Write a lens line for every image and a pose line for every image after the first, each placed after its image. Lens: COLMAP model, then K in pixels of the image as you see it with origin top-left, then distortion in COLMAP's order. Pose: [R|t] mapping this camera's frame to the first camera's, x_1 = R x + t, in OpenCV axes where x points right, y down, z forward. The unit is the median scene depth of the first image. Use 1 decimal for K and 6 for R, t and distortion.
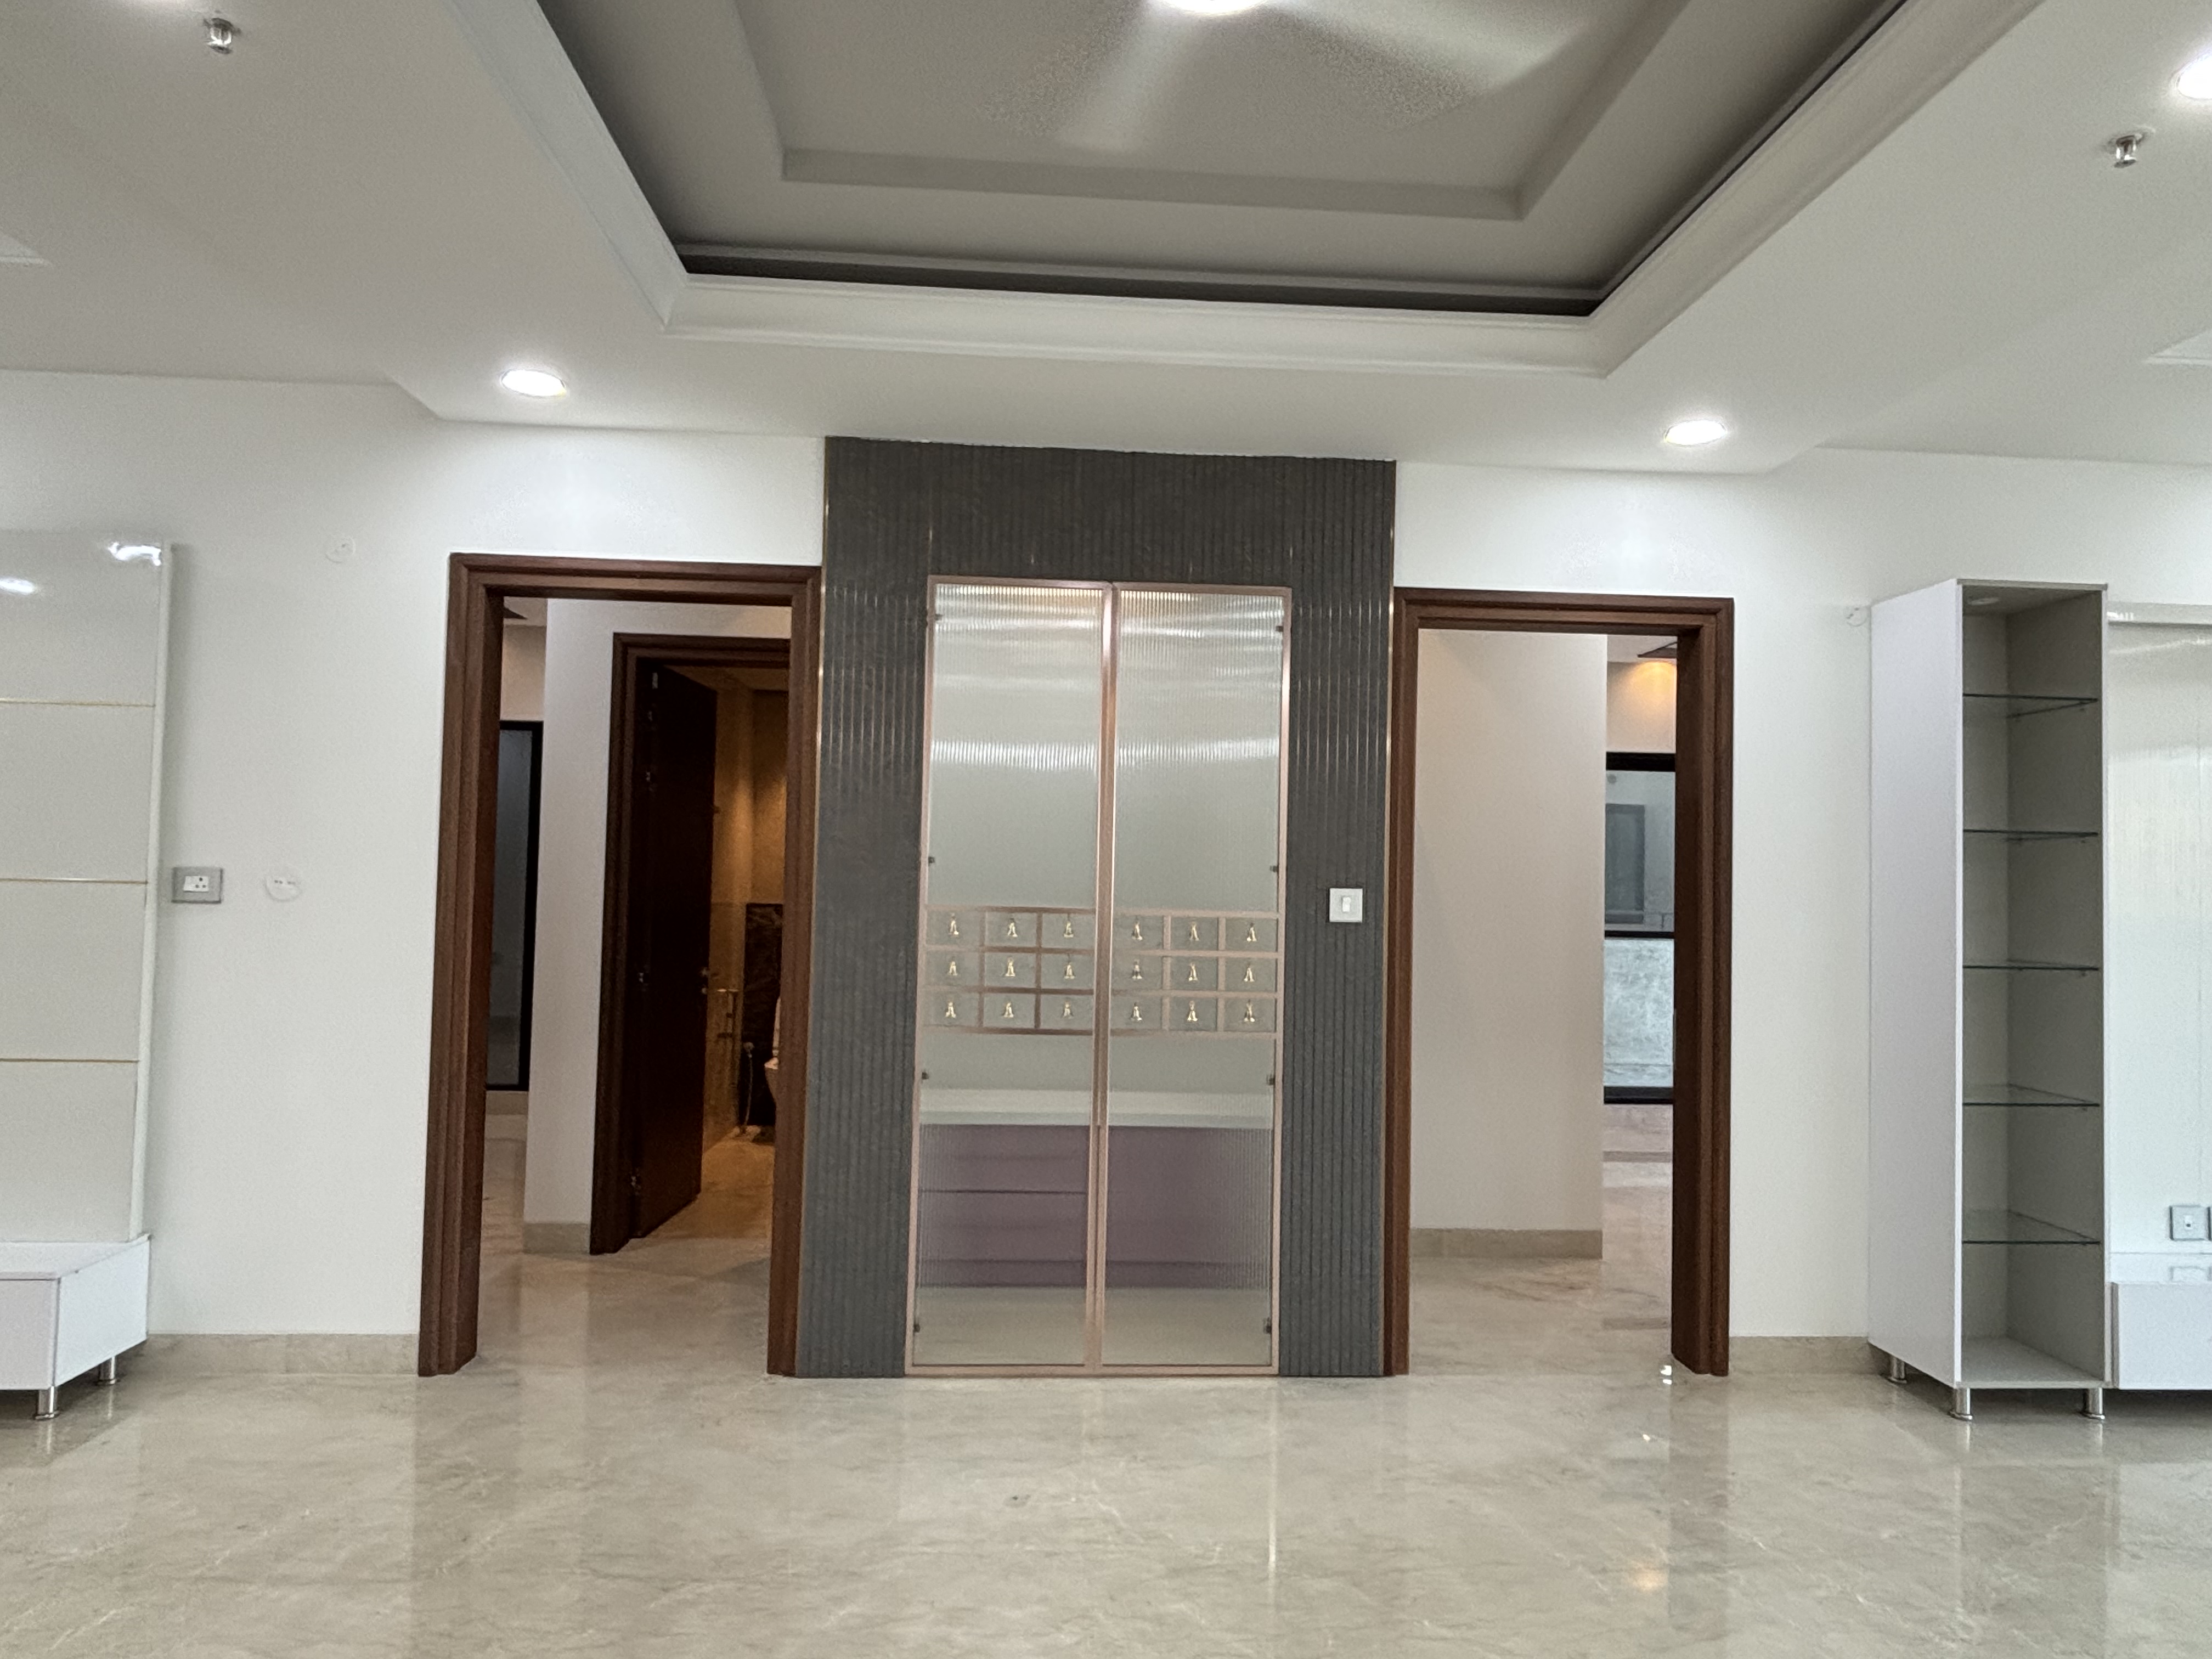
lens RADIAL K [[1331.8, 0, 1106.0], [0, 1331.8, 829.5], [0, 0, 1]] dist [-0.022784, 0.000237]
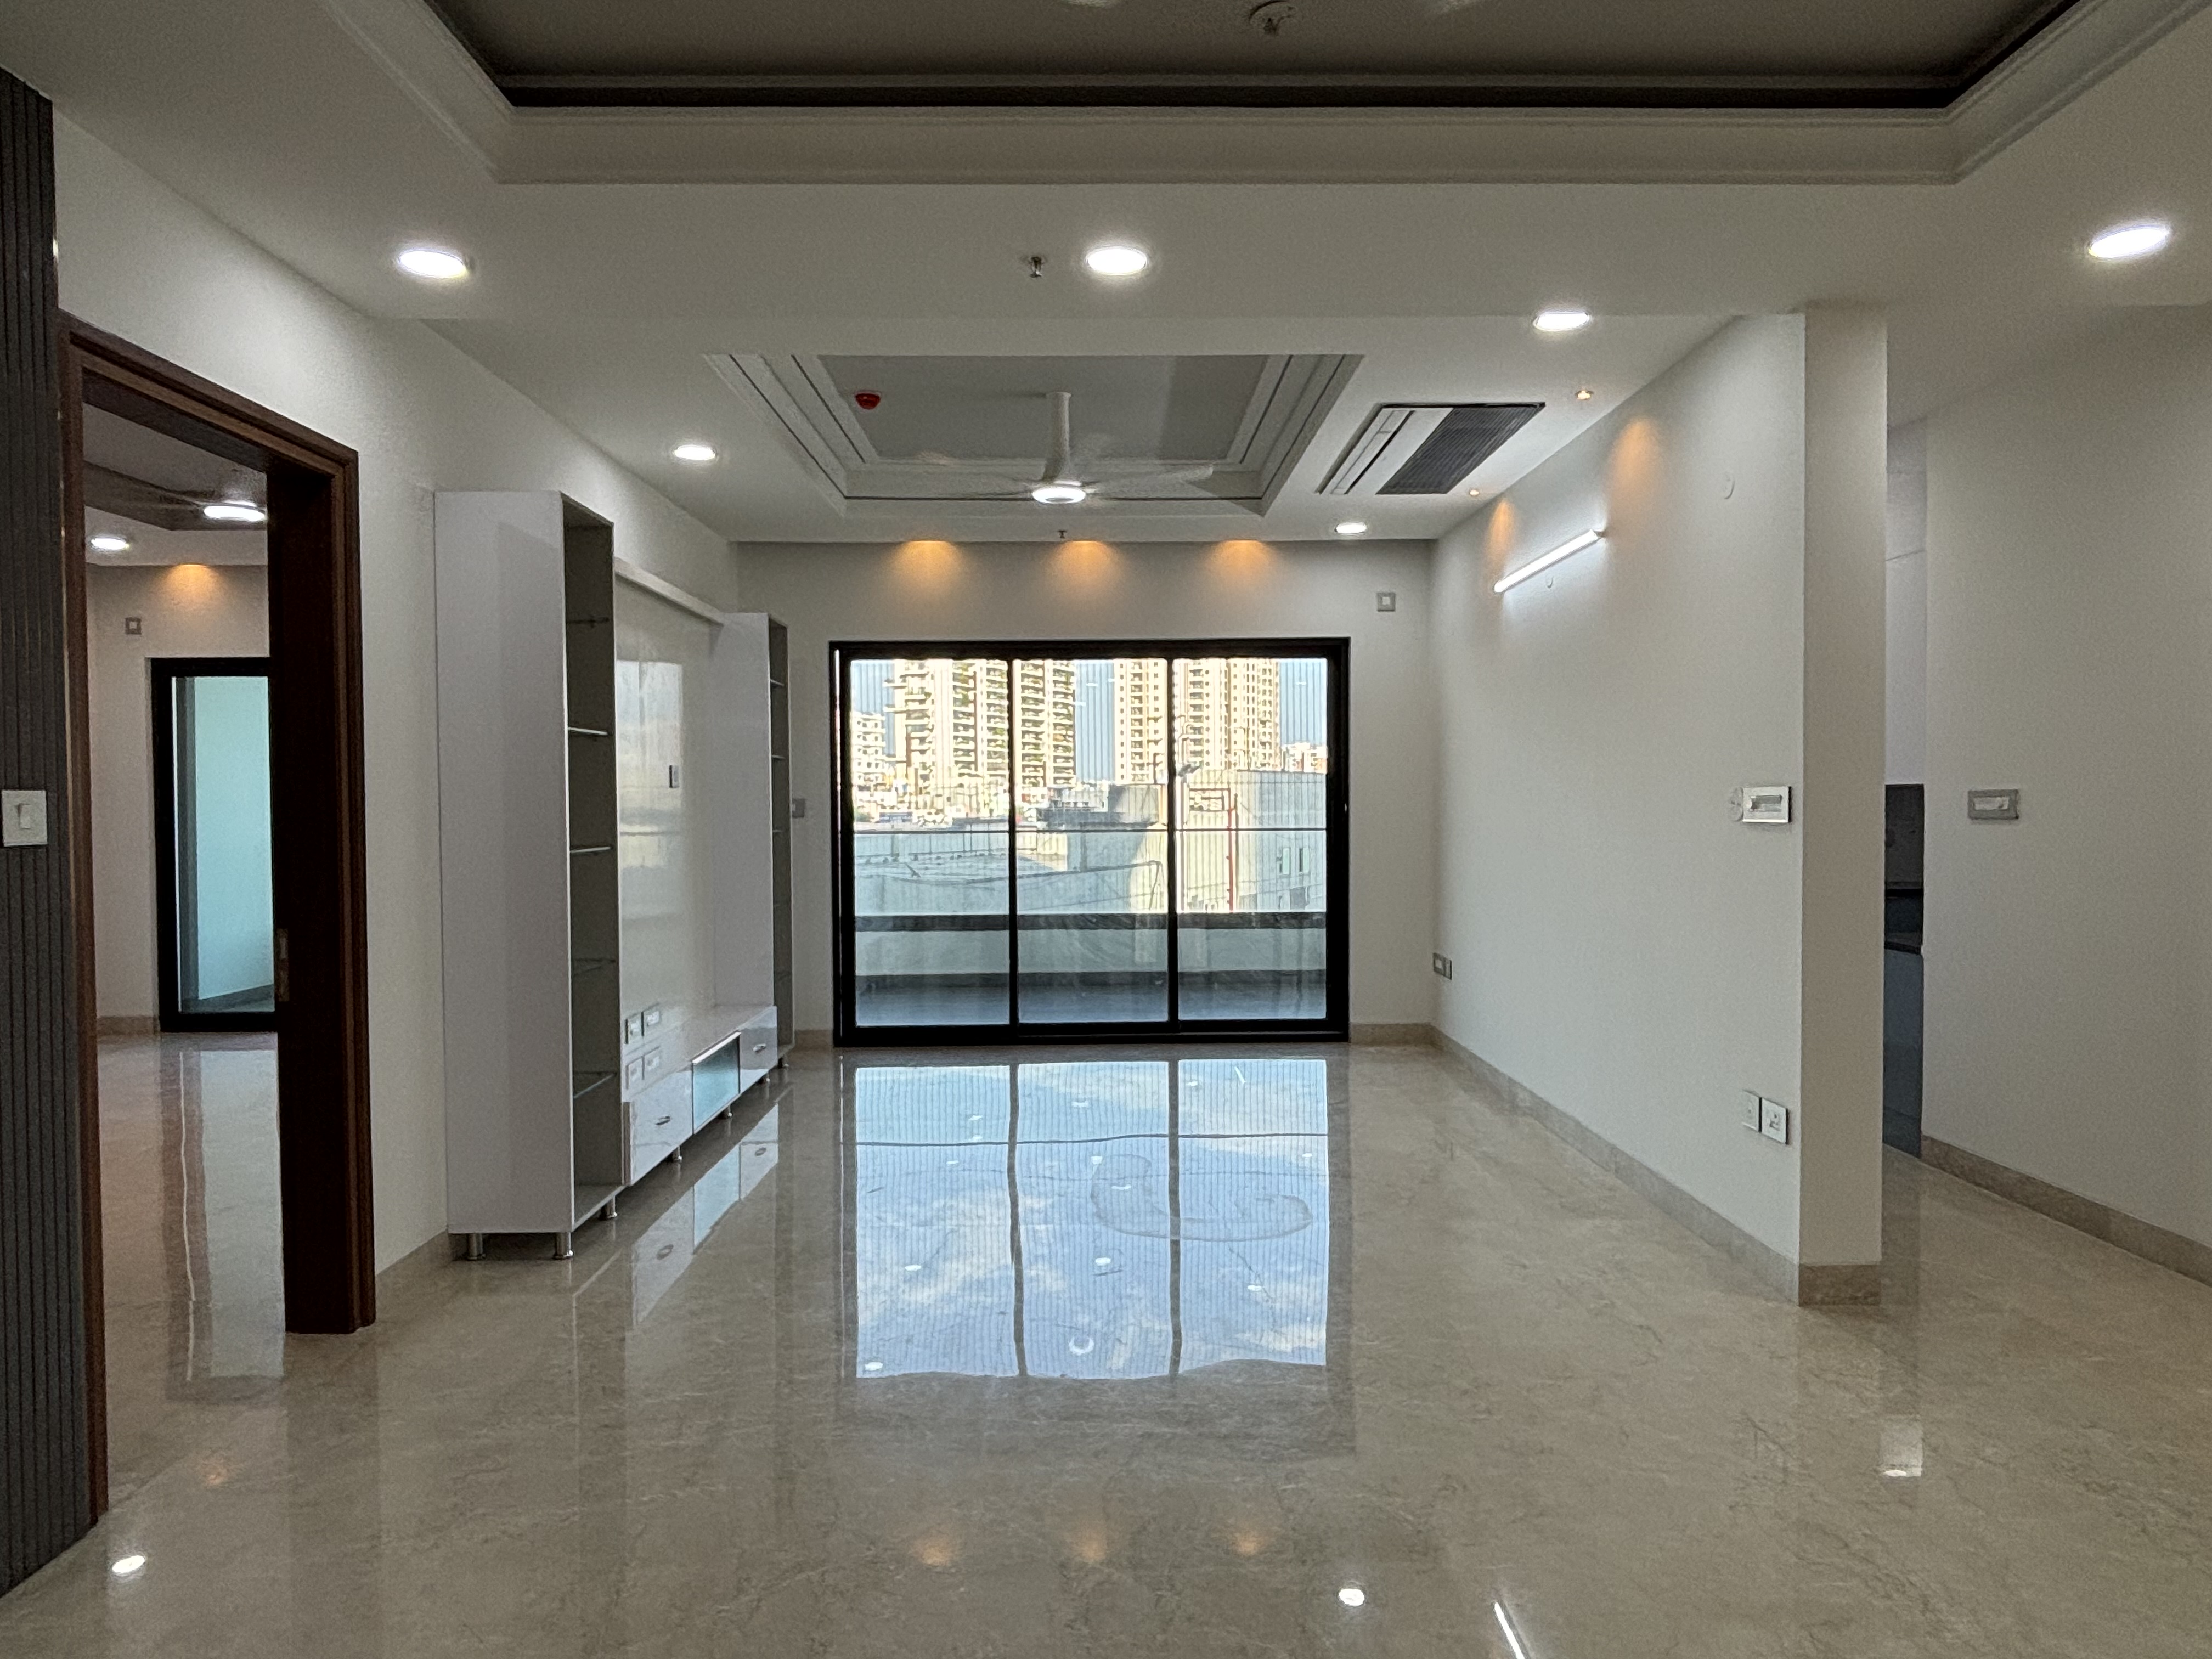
lens RADIAL K [[1319.0, 0, 1106.0], [0, 1319.0, 829.5], [0, 0, 1]] dist [0.000261, 0.000007]
pose [[0.045026, -0.046354, 0.997910, -0.402452], [-0.034203, 0.998266, 0.047914, 0.016501], [-0.998400, -0.036289, 0.043363, 0.480563]]
